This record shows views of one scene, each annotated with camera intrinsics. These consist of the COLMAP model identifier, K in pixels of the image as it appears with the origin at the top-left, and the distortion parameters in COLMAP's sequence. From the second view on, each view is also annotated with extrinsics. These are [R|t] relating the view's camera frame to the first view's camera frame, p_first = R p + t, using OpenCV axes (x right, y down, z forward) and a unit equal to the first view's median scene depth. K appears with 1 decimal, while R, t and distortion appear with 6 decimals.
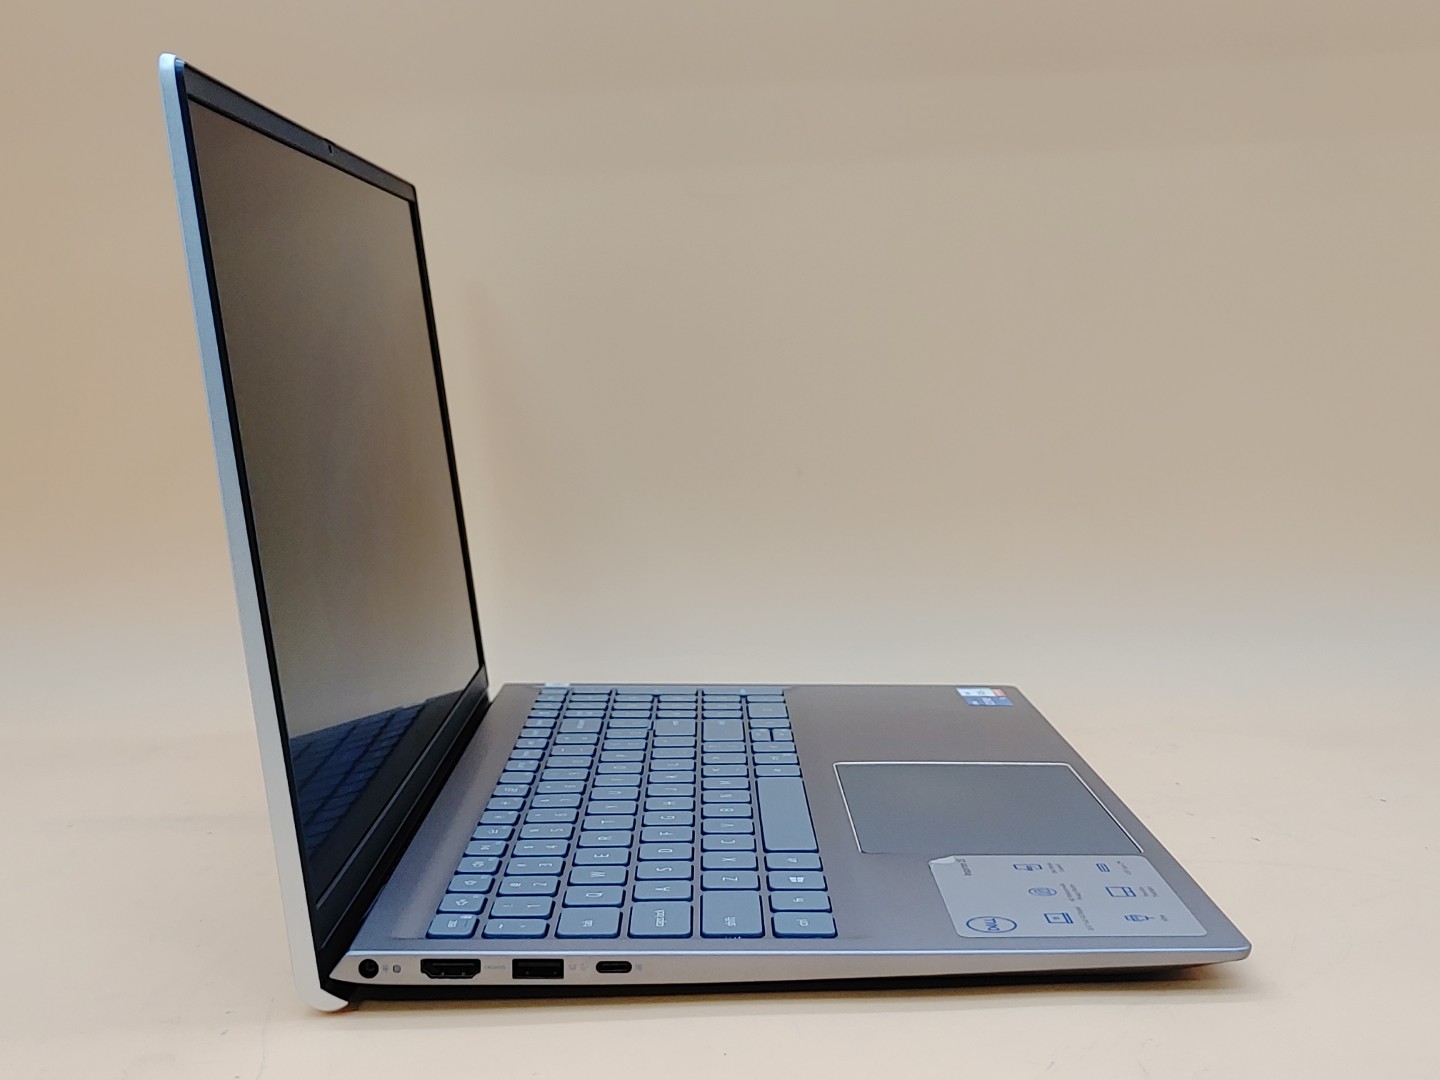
lens RADIAL K [[1898.9, 0, 720.0], [0, 1898.9, 540.0], [0, 0, 1]] dist [0.001225, -0.001150]
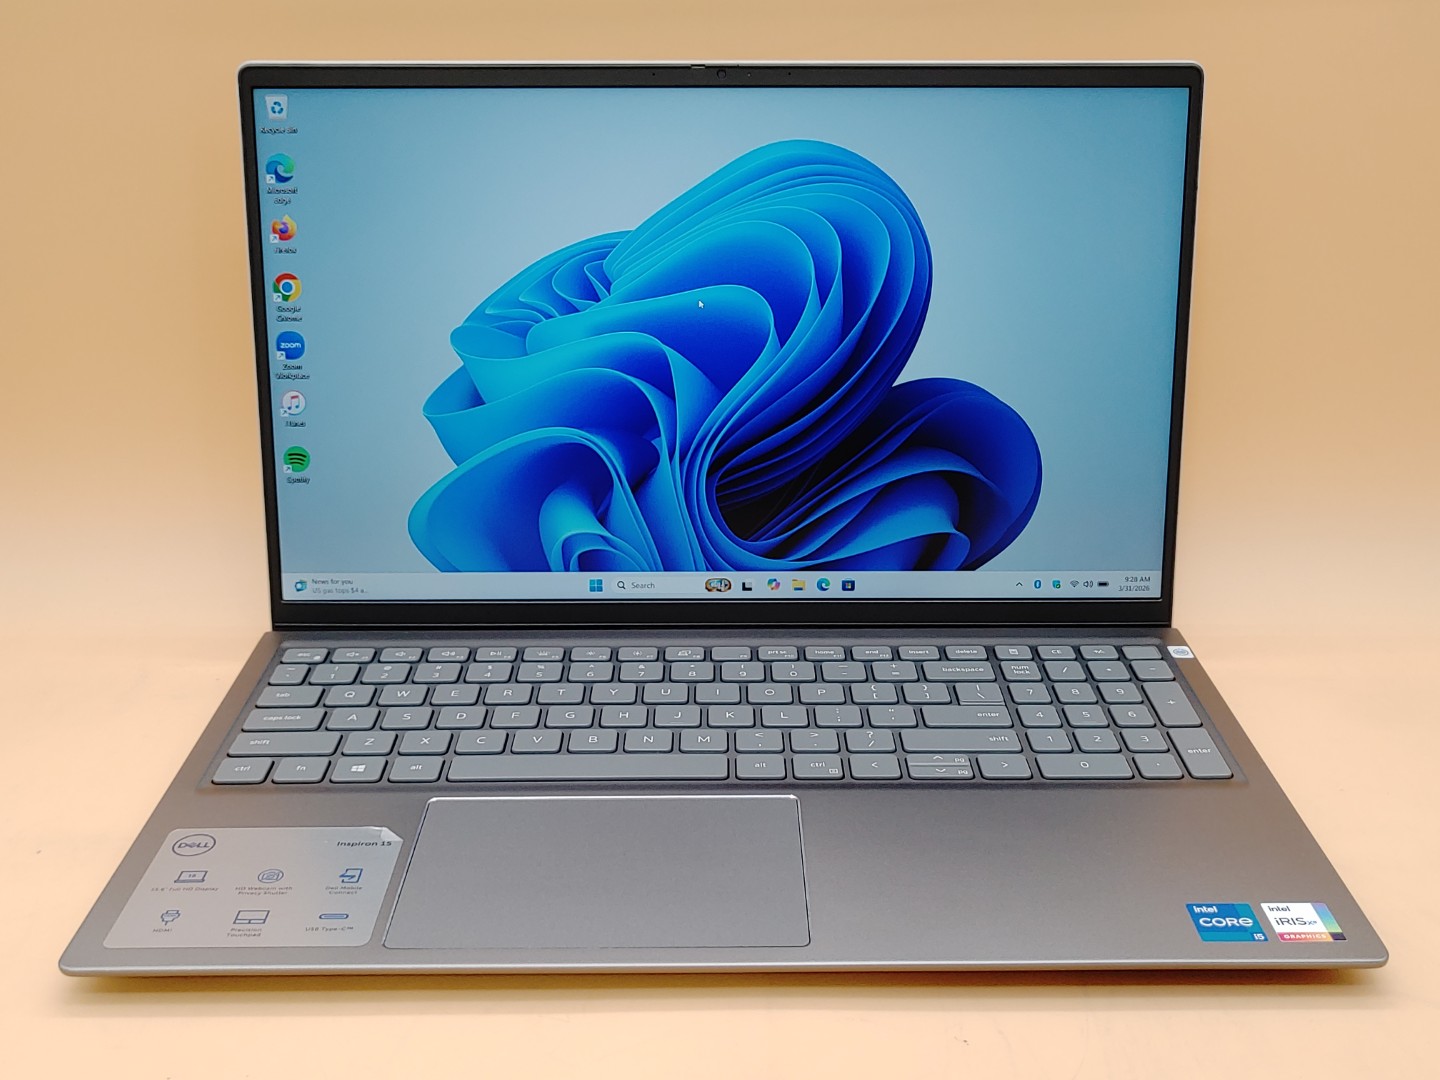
lens RADIAL K [[1616.7, 0, 720.0], [0, 1616.7, 540.0], [0, 0, 1]] dist [0.000509, -0.001646]
pose [[0.001337, 0.360352, -0.932815, 0.977989], [-0.099339, 0.928250, 0.358446, -0.359425], [0.995053, 0.092185, 0.037038, 1.209601]]
